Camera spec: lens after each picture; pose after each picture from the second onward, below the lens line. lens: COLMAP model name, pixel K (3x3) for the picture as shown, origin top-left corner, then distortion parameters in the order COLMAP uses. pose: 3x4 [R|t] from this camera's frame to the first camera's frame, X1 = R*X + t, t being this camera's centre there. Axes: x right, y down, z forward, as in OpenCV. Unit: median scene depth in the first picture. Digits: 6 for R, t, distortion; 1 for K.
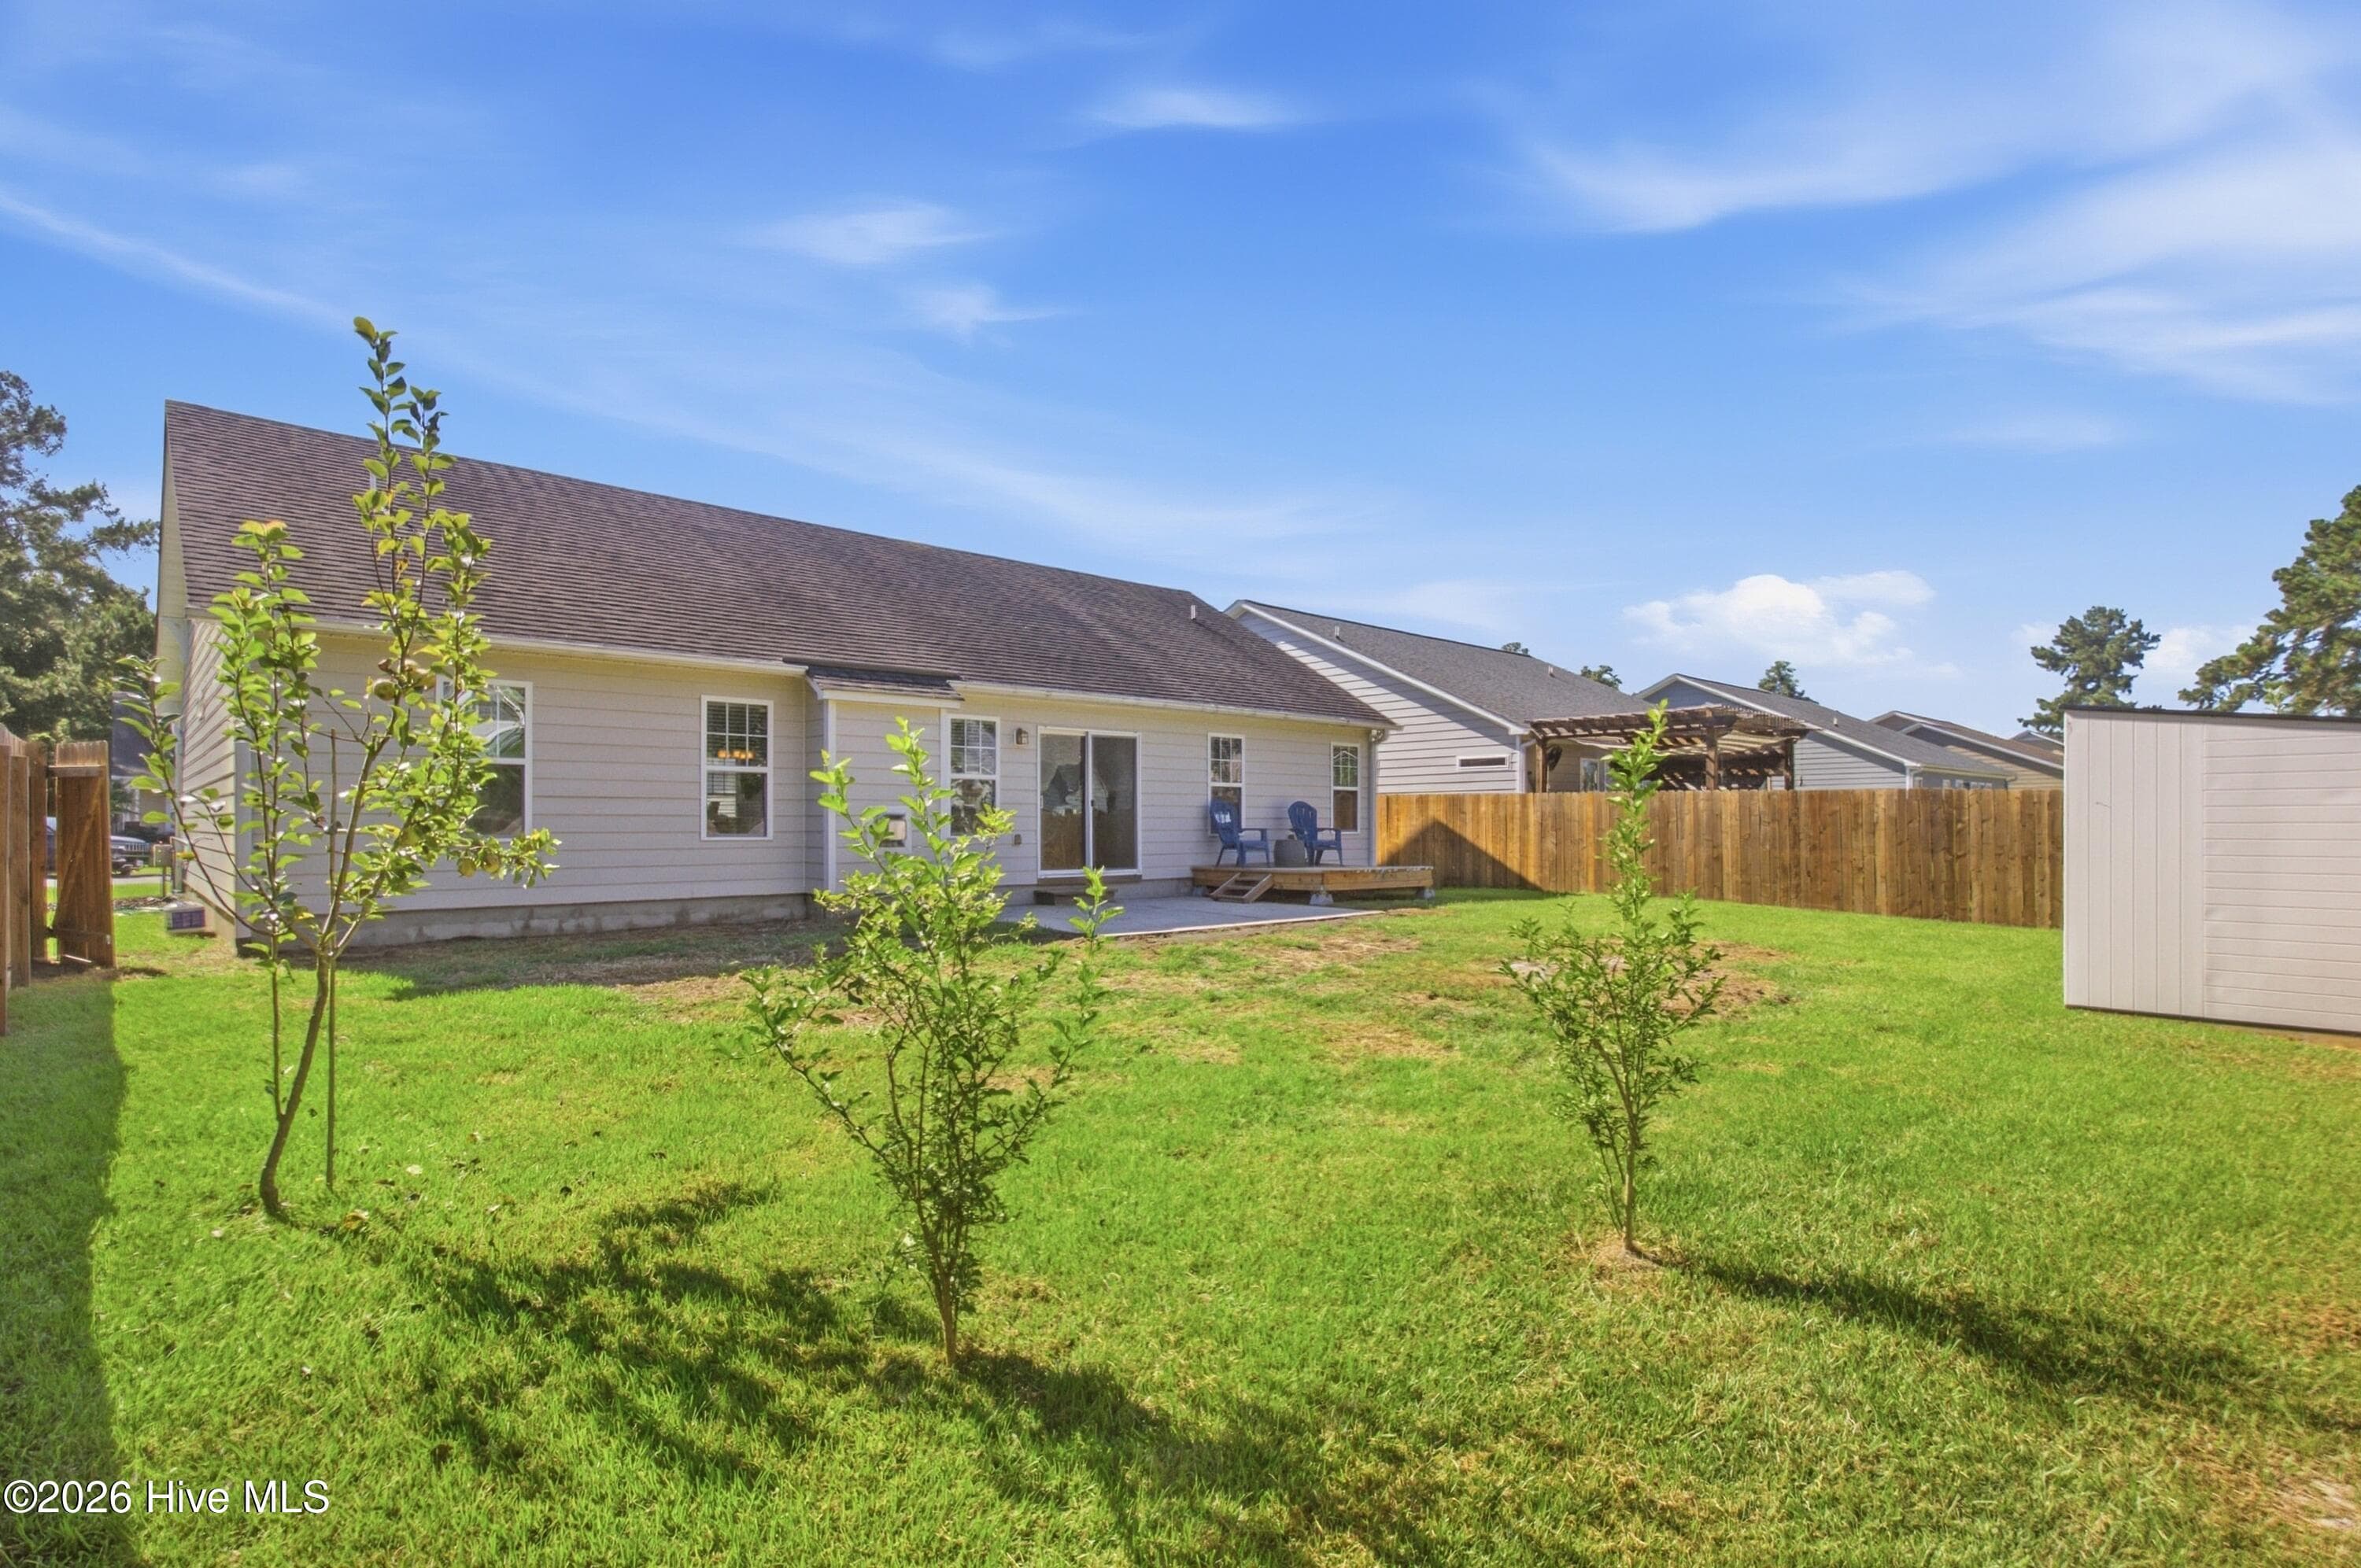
lens RADIAL K [[1157.6, 0, 1172.0], [0, 1157.6, 808.6], [0, 0, 1]] dist [-0.006092, 0.008147]
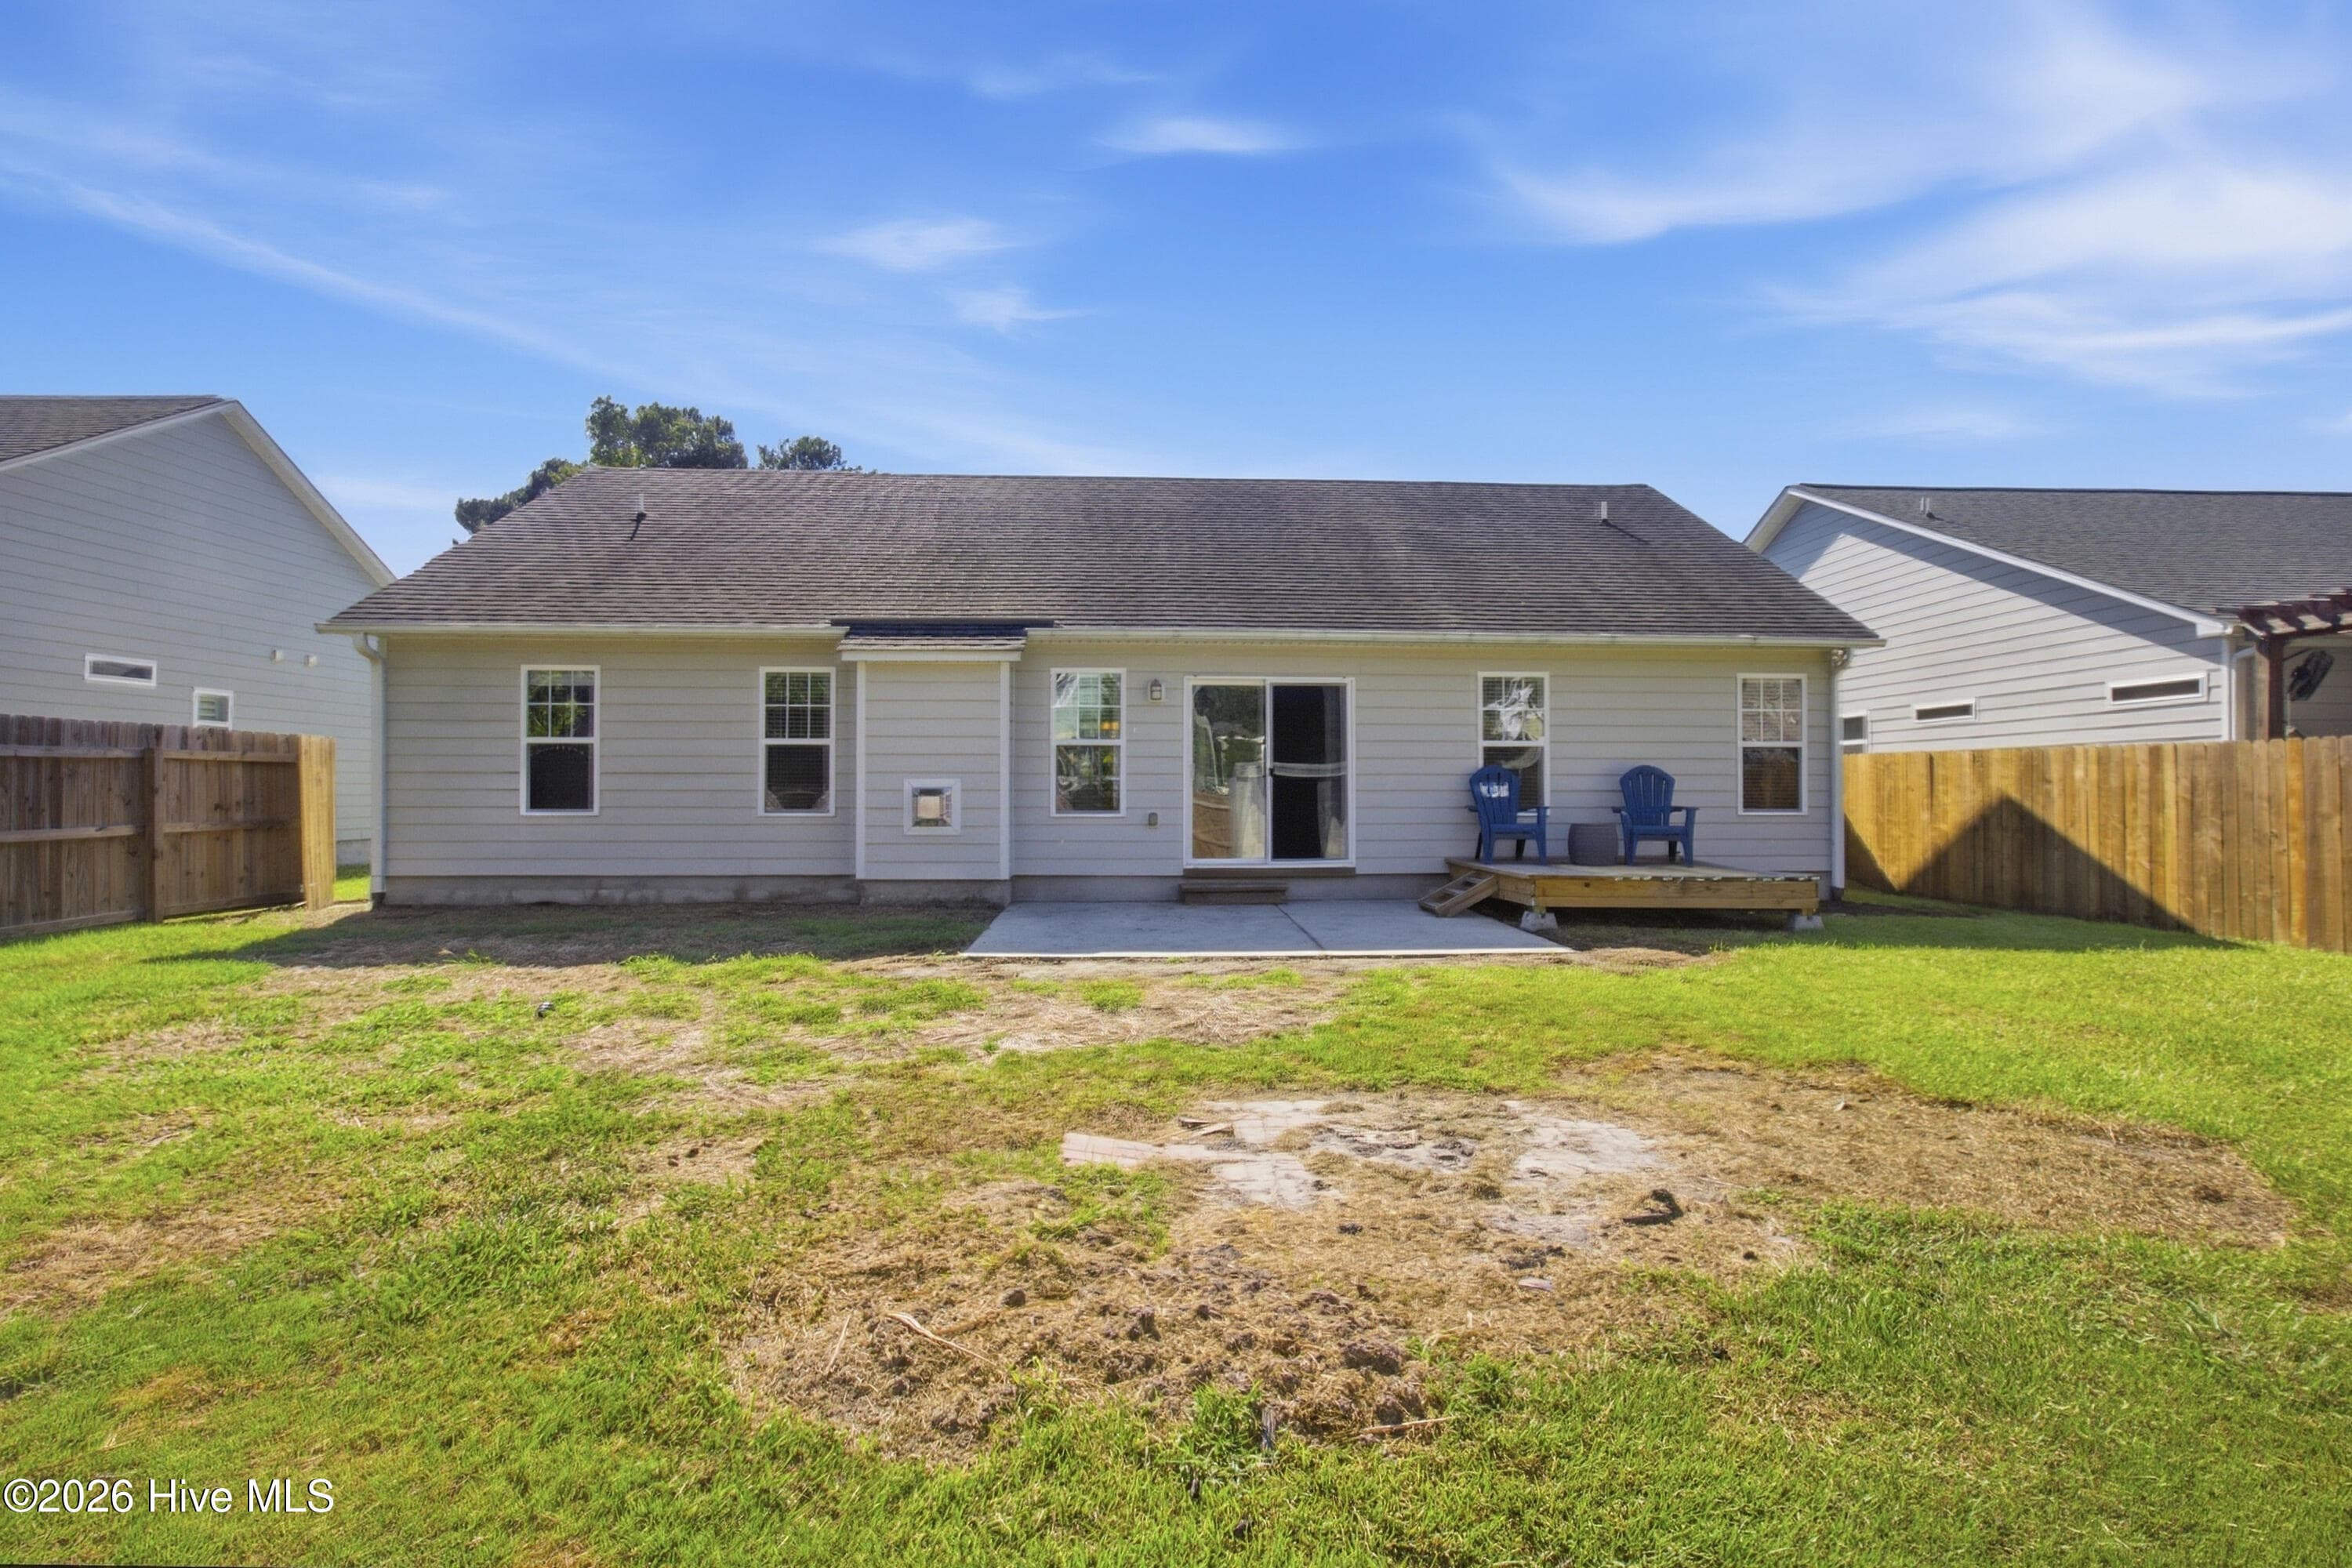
lens RADIAL K [[1153.4, 0, 1169.8], [0, 1153.4, 779.4], [0, 0, 1]] dist [-0.006092, 0.008147]
pose [[0.763604, -0.007935, -0.645636, 0.315840], [0.006772, 0.999968, -0.004280, 0.002243], [0.645649, -0.001104, 0.763633, 0.318624]]
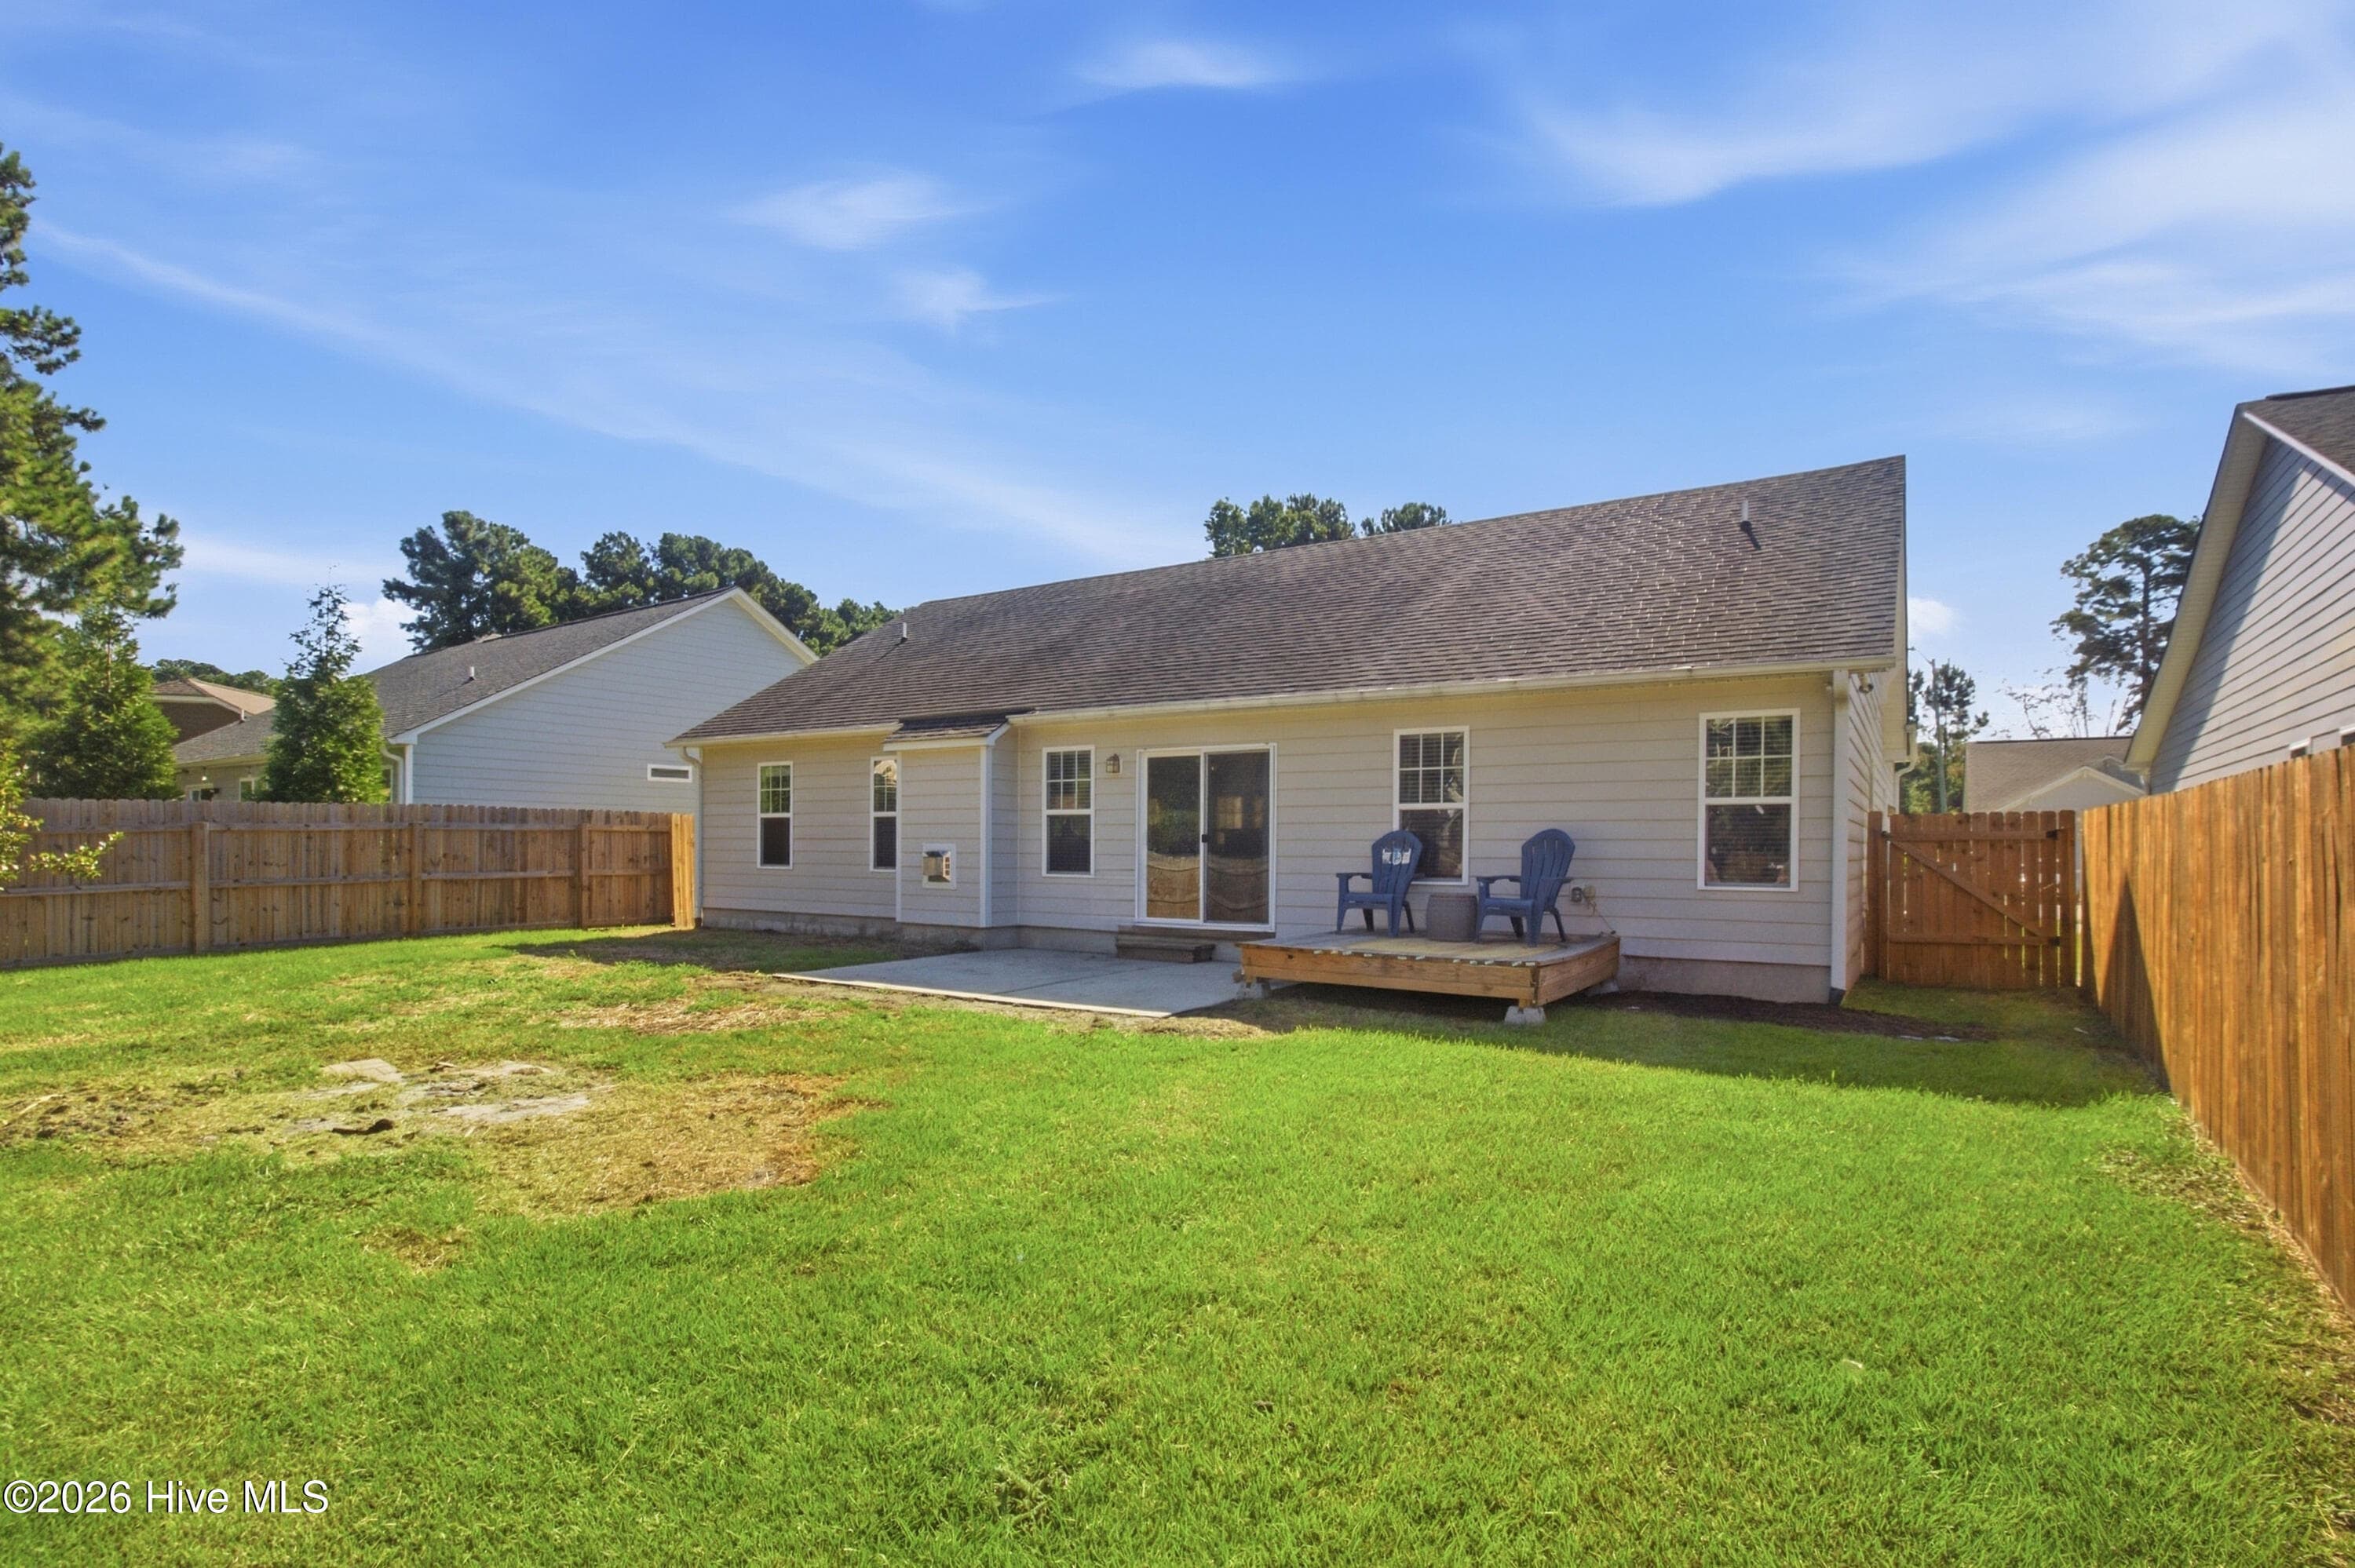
lens RADIAL K [[1154.7, 0, 1079.8], [0, 1154.7, 842.1], [0, 0, 1]] dist [-0.006092, 0.008147]
pose [[0.223203, -0.005733, -0.974755, 0.582475], [0.002923, 0.999982, -0.005212, 0.001881], [0.974768, -0.001685, 0.223216, 0.625225]]
